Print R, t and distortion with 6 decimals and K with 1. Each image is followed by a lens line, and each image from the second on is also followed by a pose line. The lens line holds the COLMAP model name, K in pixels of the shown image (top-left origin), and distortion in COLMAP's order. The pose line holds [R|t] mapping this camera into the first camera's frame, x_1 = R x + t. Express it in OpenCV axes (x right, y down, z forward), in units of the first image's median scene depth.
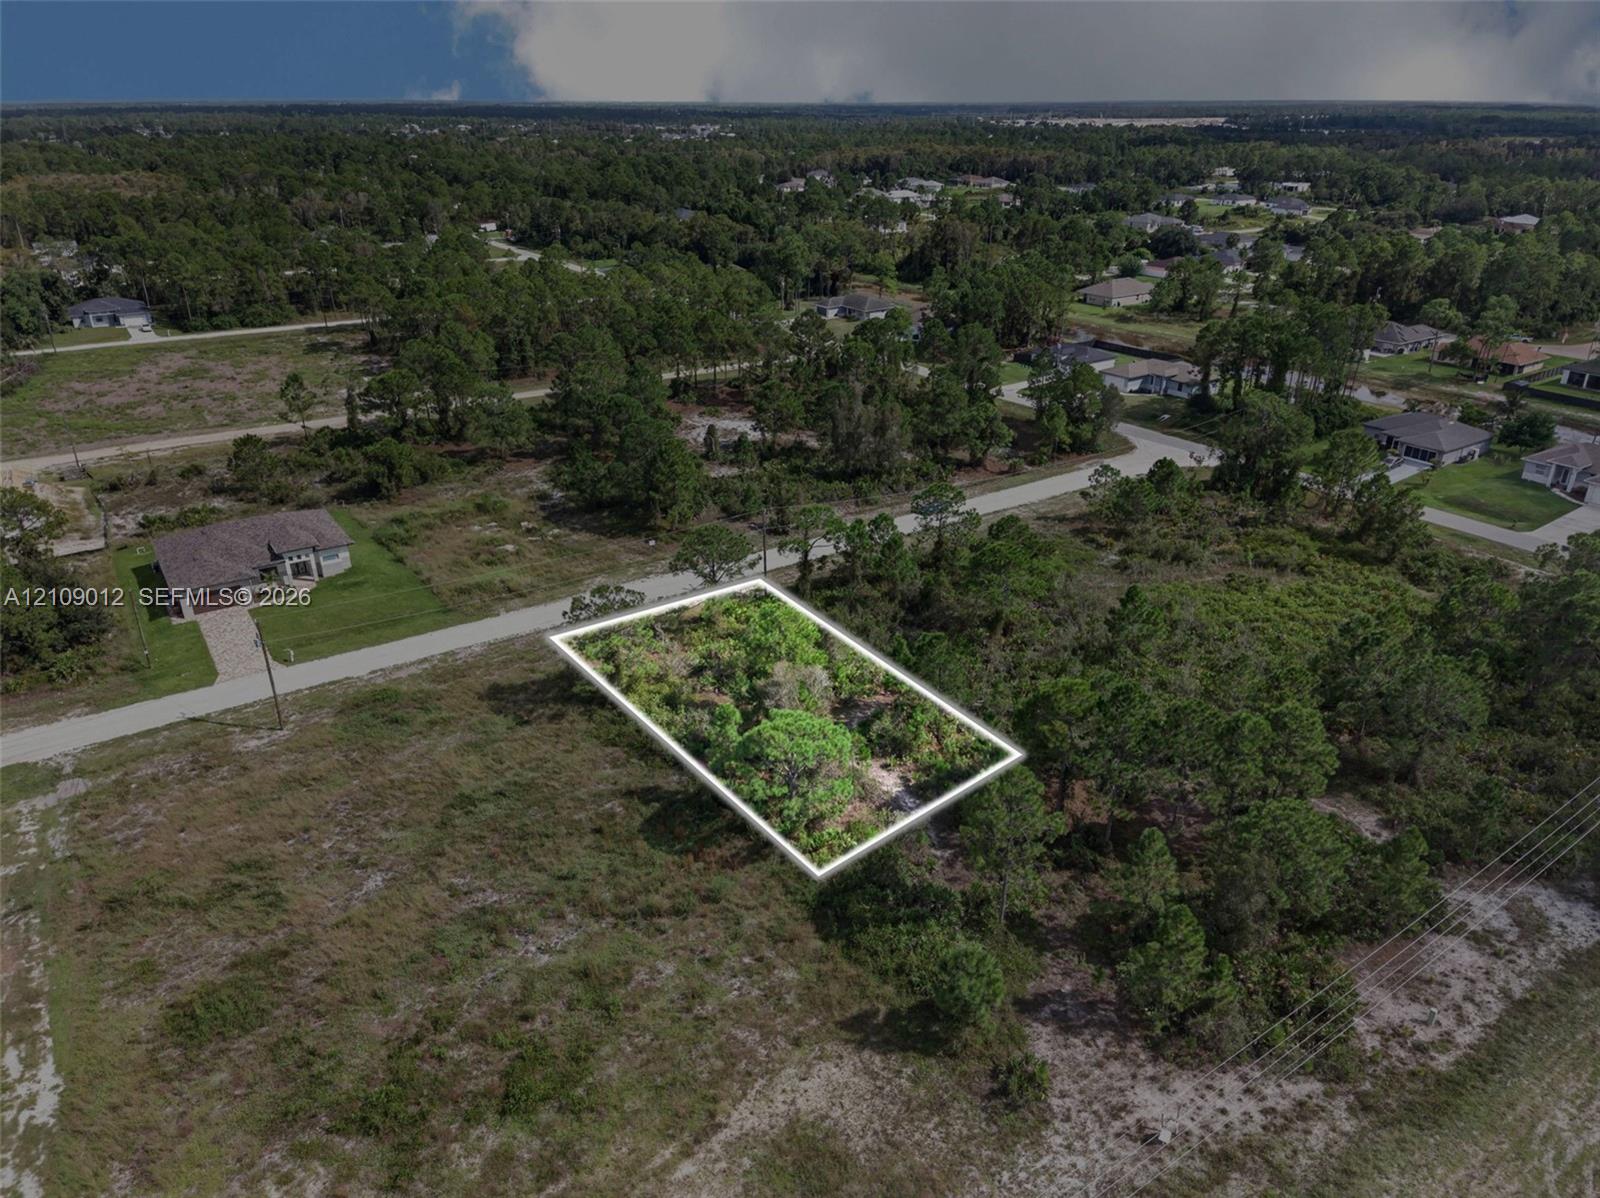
lens RADIAL K [[1071.4, 0, 800.0], [0, 1071.4, 599.0], [0, 0, 1]] dist [0.104679, -0.112682]
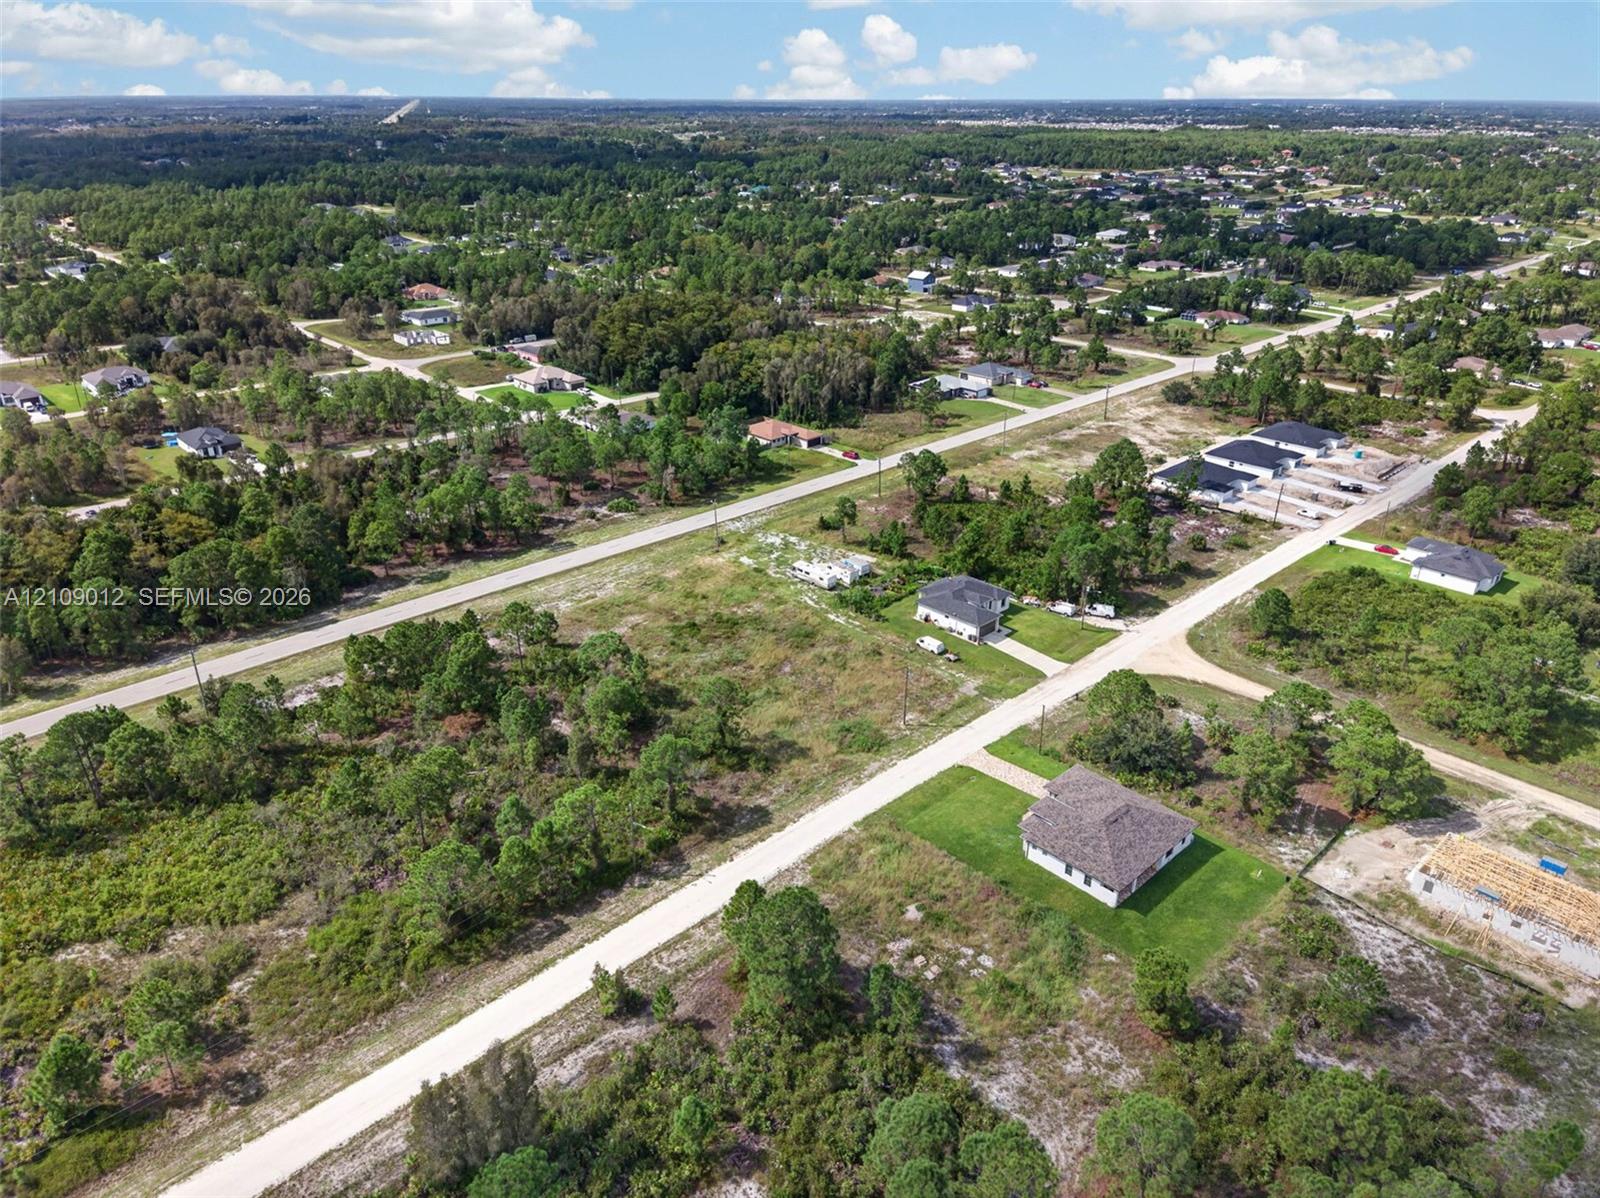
lens RADIAL K [[1056.2, 0, 802.0], [0, 1056.2, 620.1], [0, 0, 1]] dist [0.134775, -0.155721]
pose [[-0.986794, 0.069246, -0.146435, -0.057082], [-0.070072, 0.632571, 0.771326, -1.012081], [0.146042, 0.771401, -0.619364, 1.490486]]
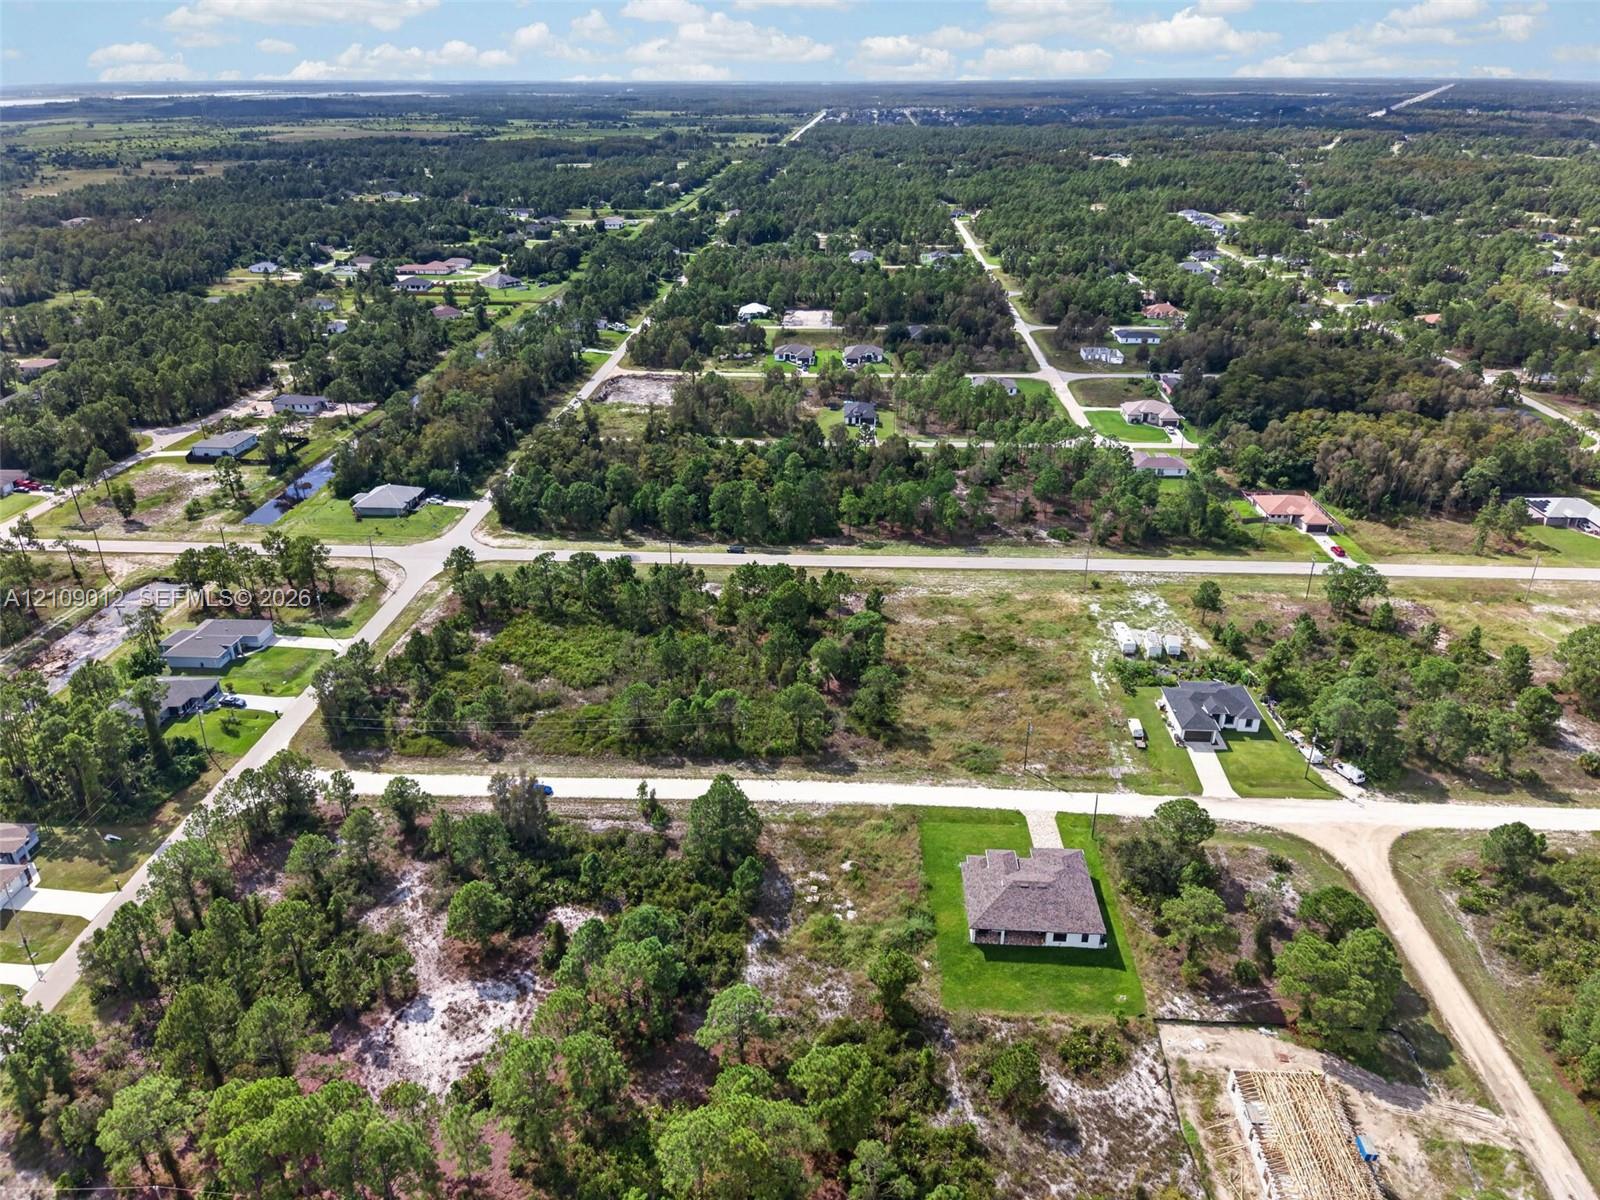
lens RADIAL K [[1071.4, 0, 800.0], [0, 1071.4, 600.0], [0, 0, 1]] dist [0.104679, -0.112682]
pose [[-0.795654, -0.260823, 0.546722, -0.906415], [0.257663, 0.671107, 0.695144, -1.249787], [-0.548219, 0.693965, -0.466764, 1.527174]]
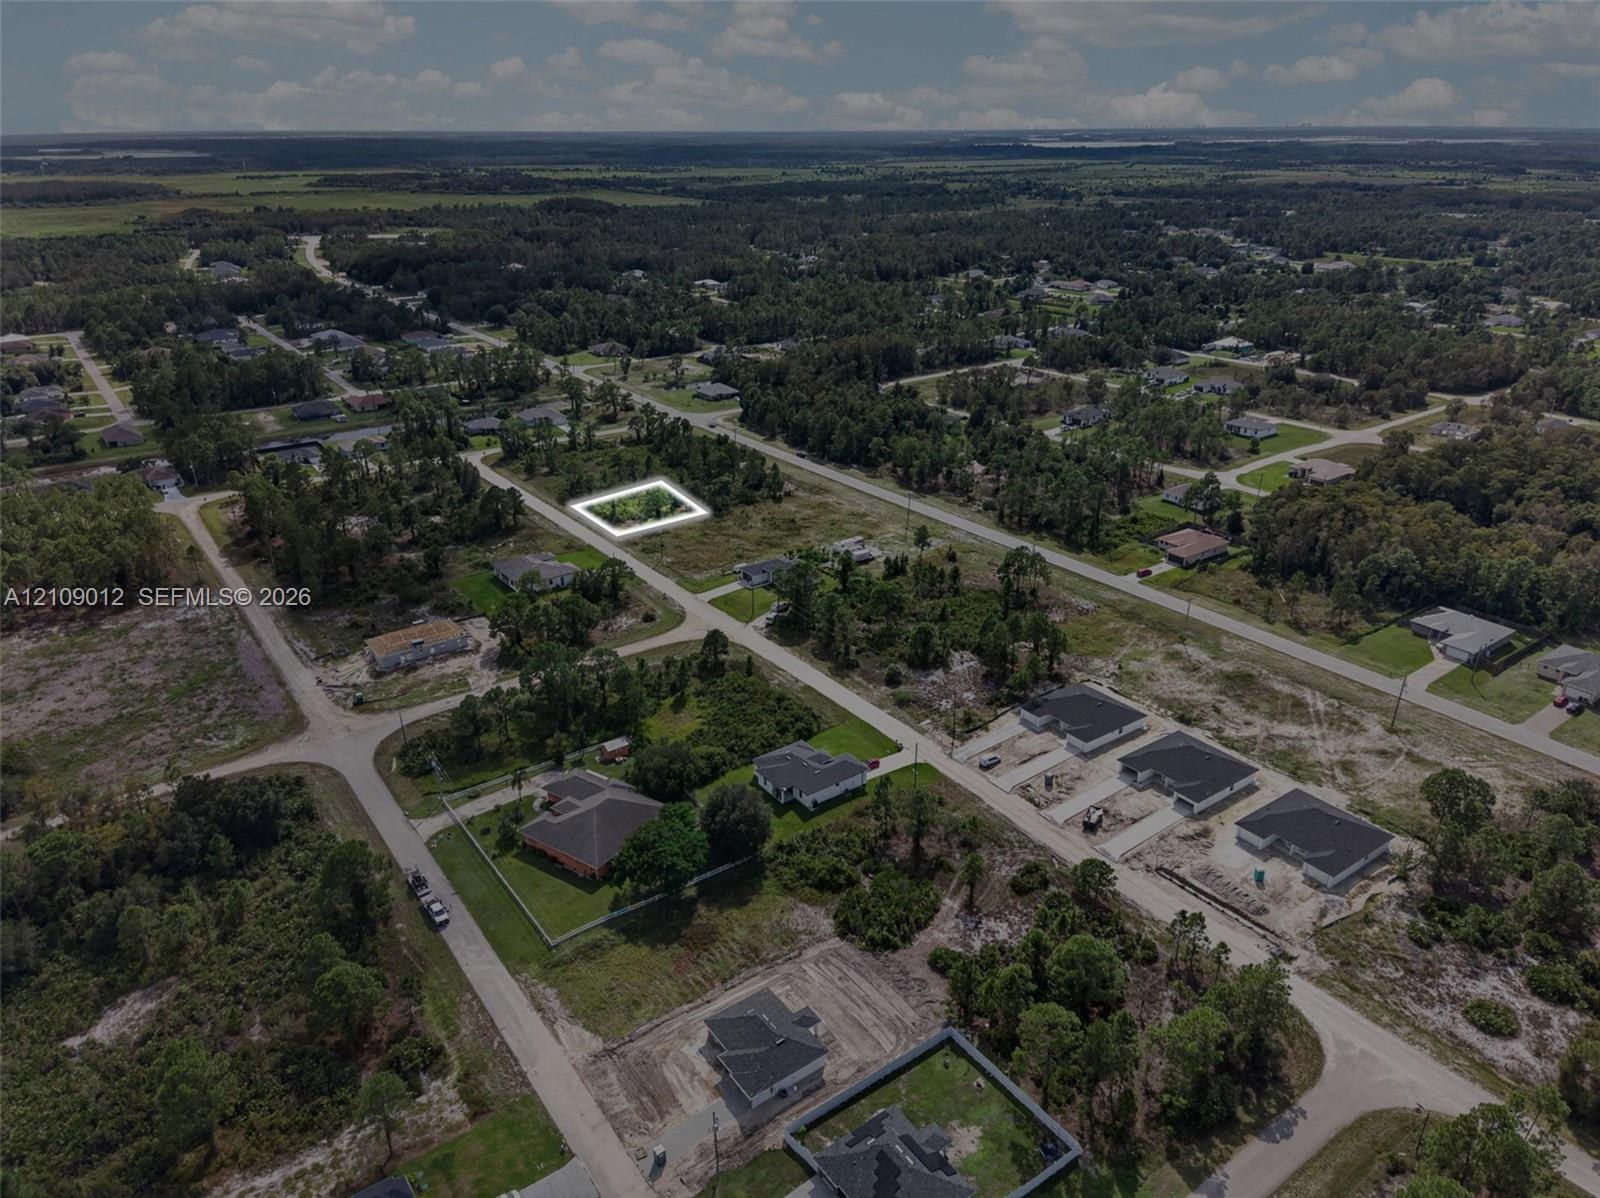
lens RADIAL K [[1071.4, 0, 800.0], [0, 1071.4, 599.0], [0, 0, 1]] dist [0.104679, -0.112682]
pose [[-0.029001, -0.396617, 0.917526, -2.762221], [0.422538, 0.827005, 0.370843, -0.634237], [-0.905881, 0.398444, 0.143602, 0.158565]]
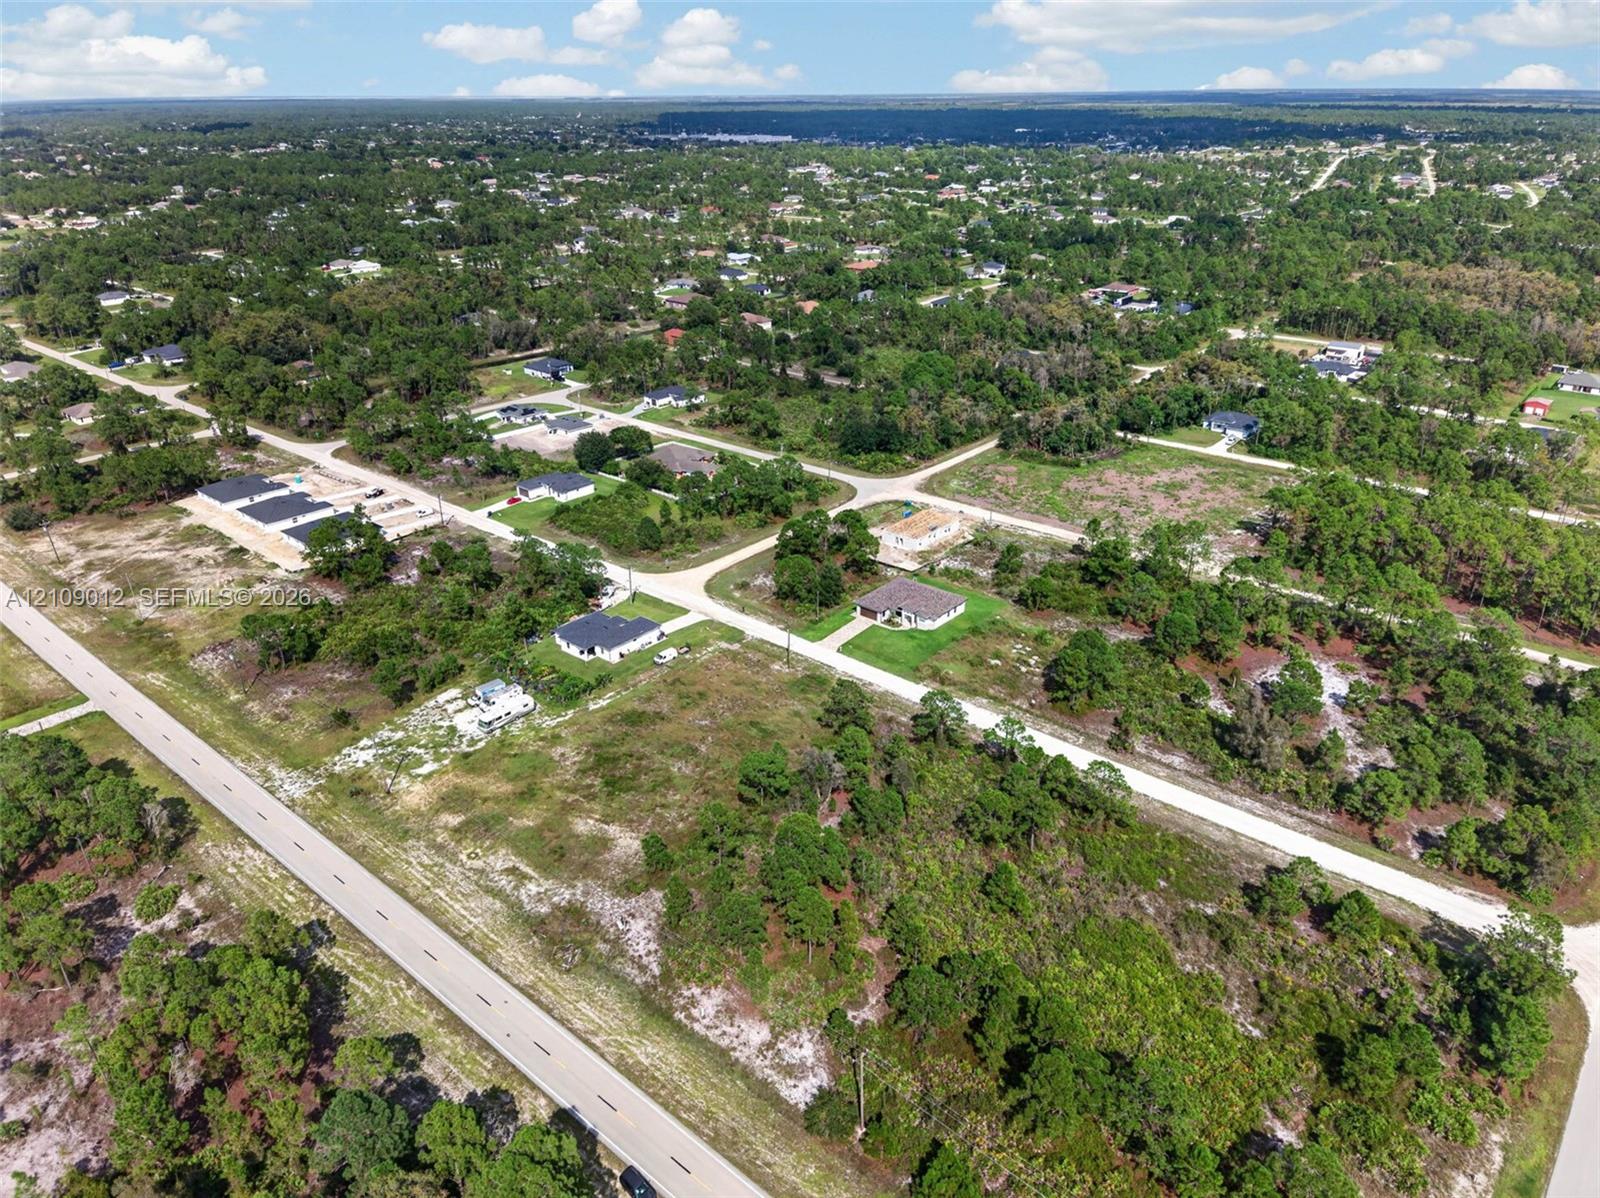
lens RADIAL K [[1071.4, 0, 800.0], [0, 1071.4, 599.0], [0, 0, 1]] dist [0.104679, -0.112682]
pose [[0.262568, 0.410098, -0.873429, 1.140660], [-0.398775, 0.870390, 0.288792, -0.530228], [0.878656, 0.272474, 0.392073, 0.070215]]
